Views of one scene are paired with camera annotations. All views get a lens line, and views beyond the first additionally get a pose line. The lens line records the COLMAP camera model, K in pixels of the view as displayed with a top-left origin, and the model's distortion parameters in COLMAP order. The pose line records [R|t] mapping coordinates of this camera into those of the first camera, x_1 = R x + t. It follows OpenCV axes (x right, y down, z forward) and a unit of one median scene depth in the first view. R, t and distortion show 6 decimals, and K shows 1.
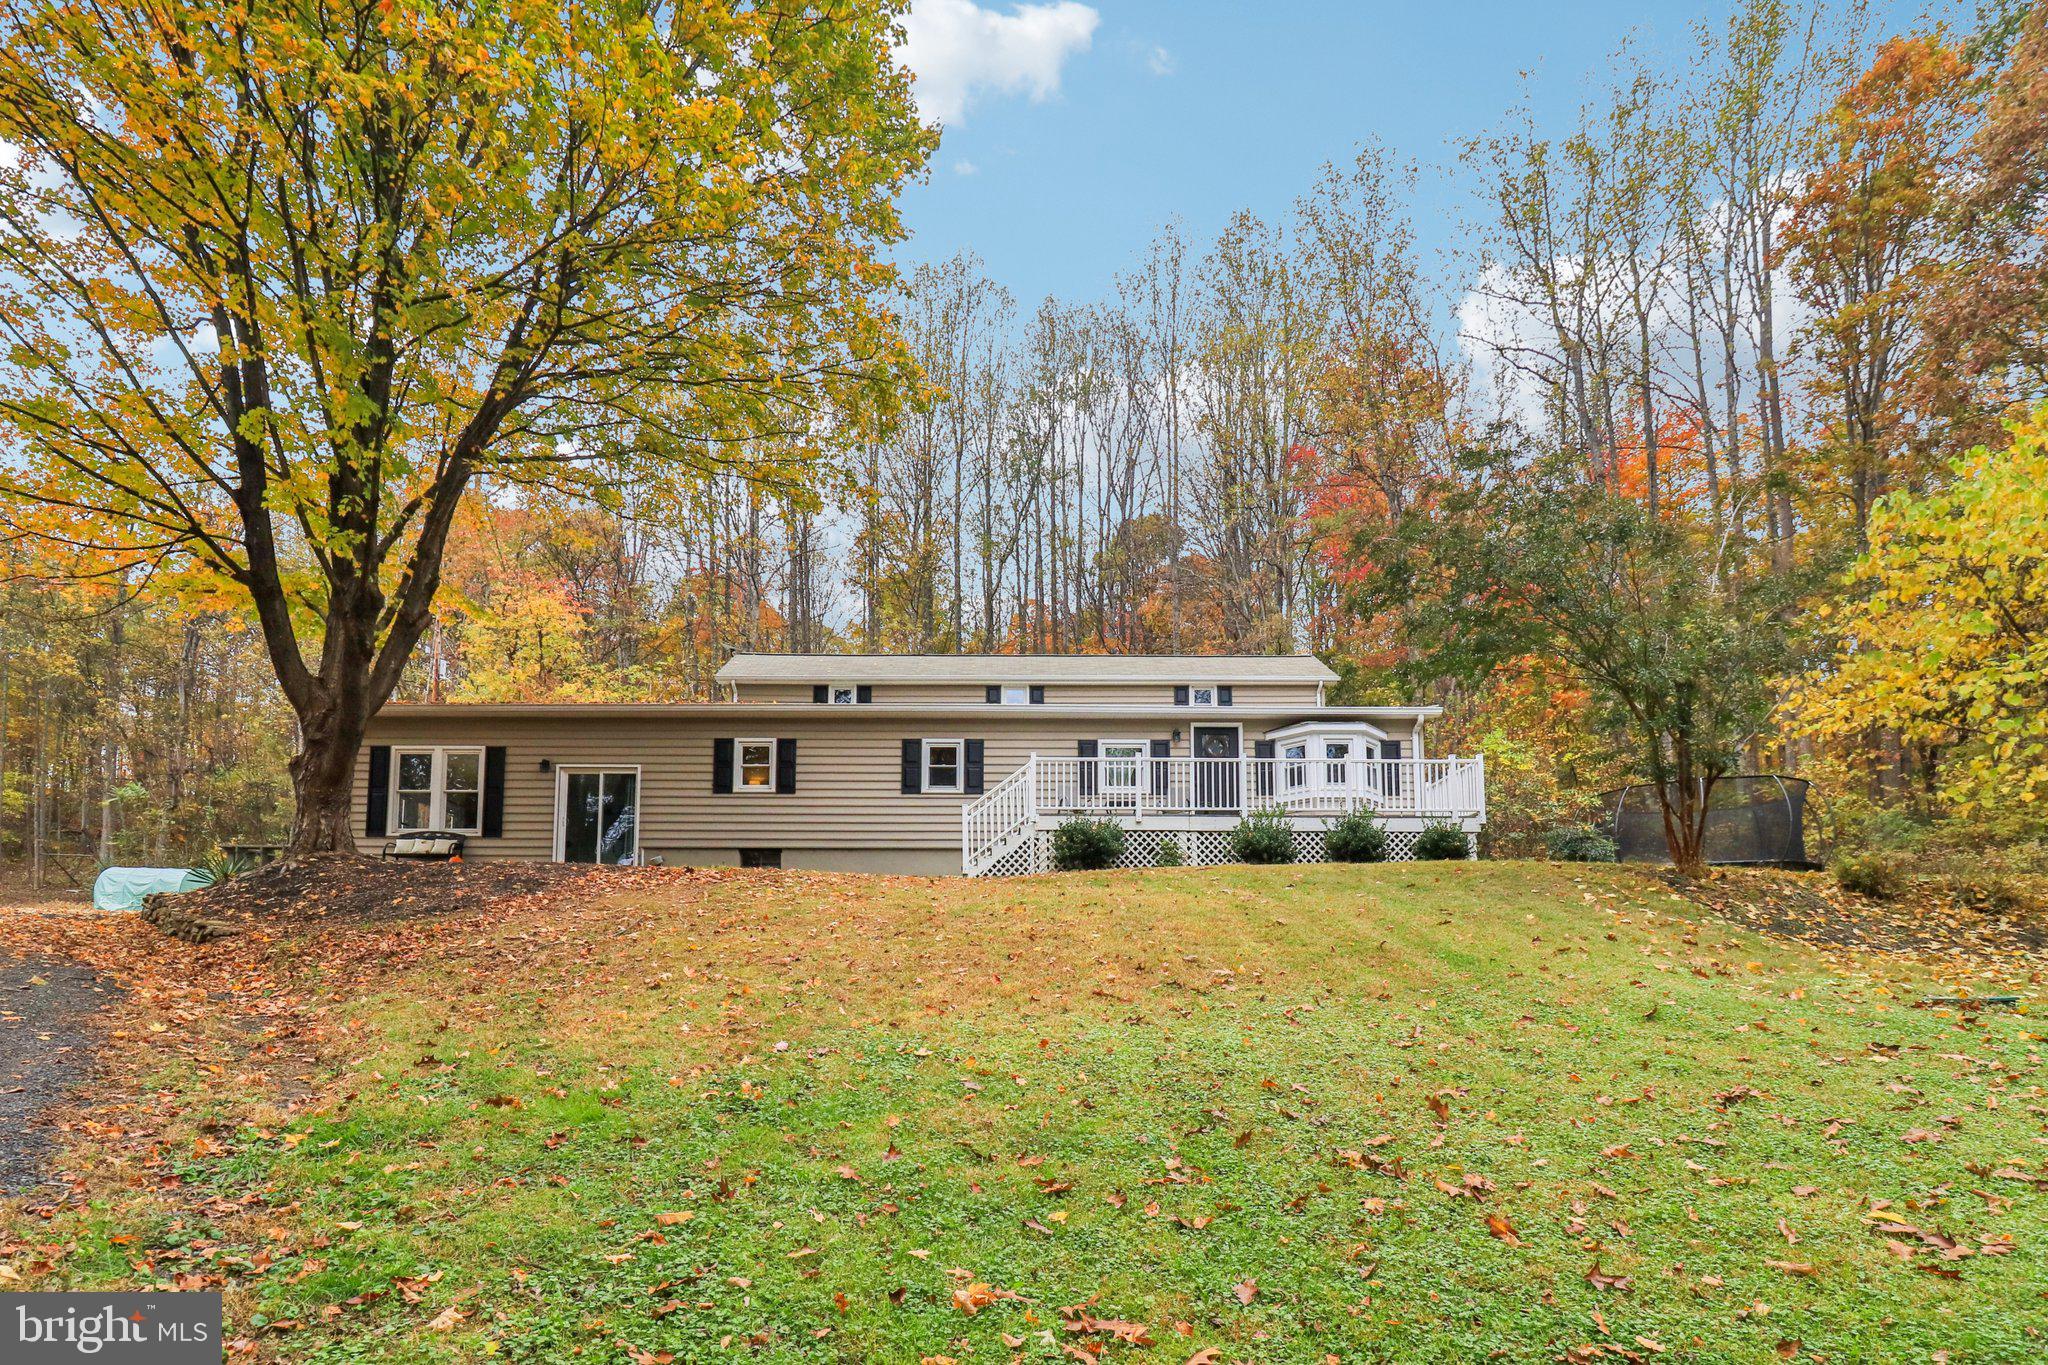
lens RADIAL K [[970.0, 0, 1024.0], [0, 970.0, 682.5], [0, 0, 1]] dist [-0.000075, -0.014023]
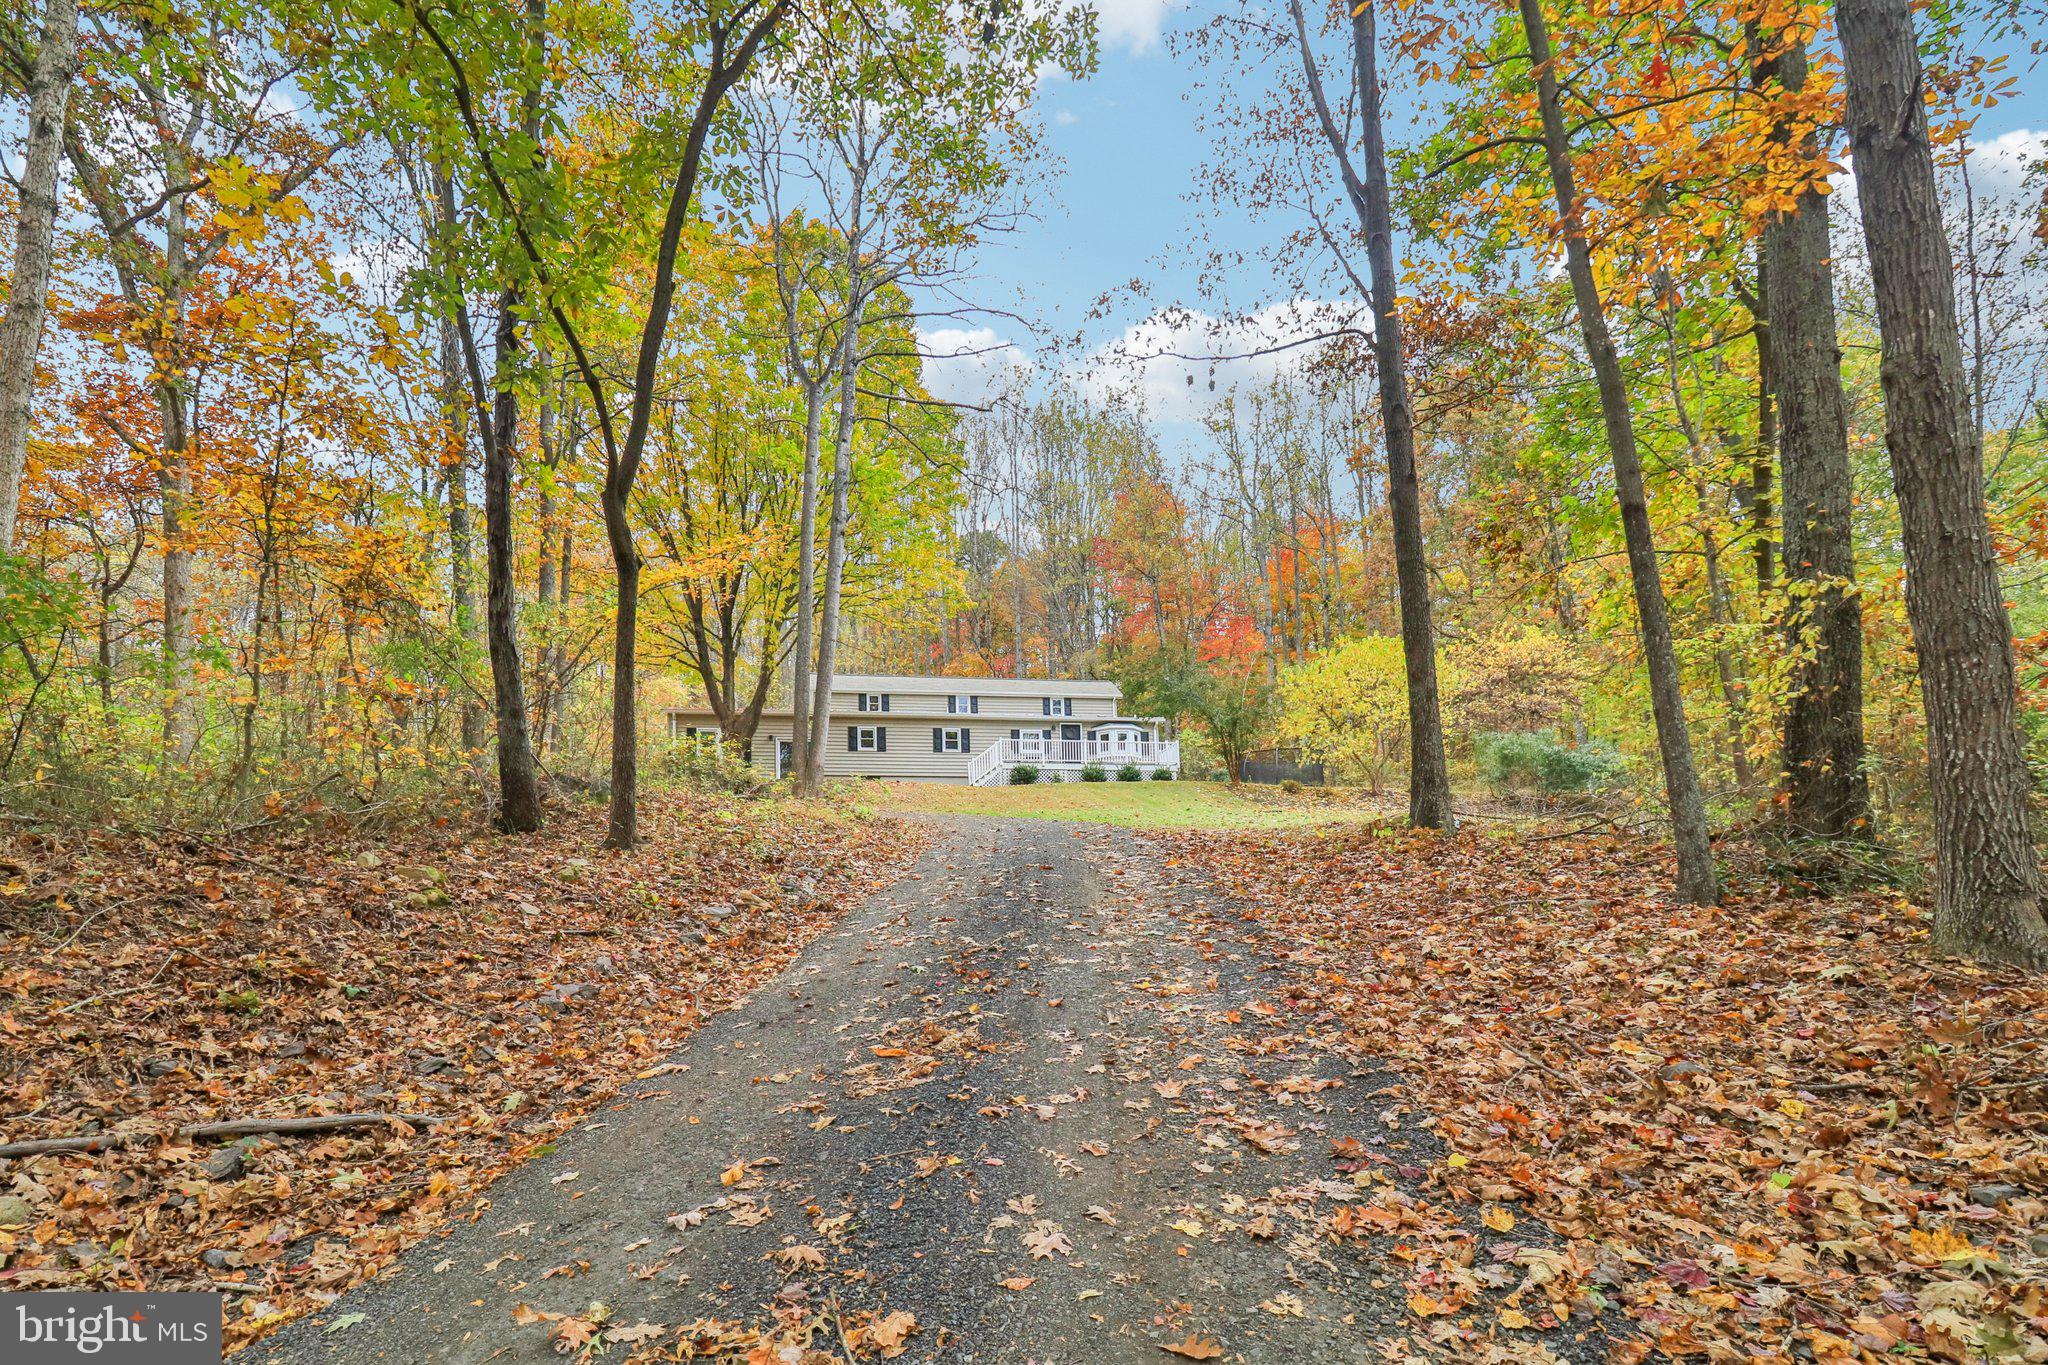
lens RADIAL K [[970.0, 0, 1024.0], [0, 970.0, 682.5], [0, 0, 1]] dist [-0.000075, -0.014023]
pose [[0.975855, 0.029482, 0.216421, -0.406948], [-0.038307, 0.998592, 0.036694, -0.133901], [-0.215035, -0.044099, 0.975610, -1.191556]]
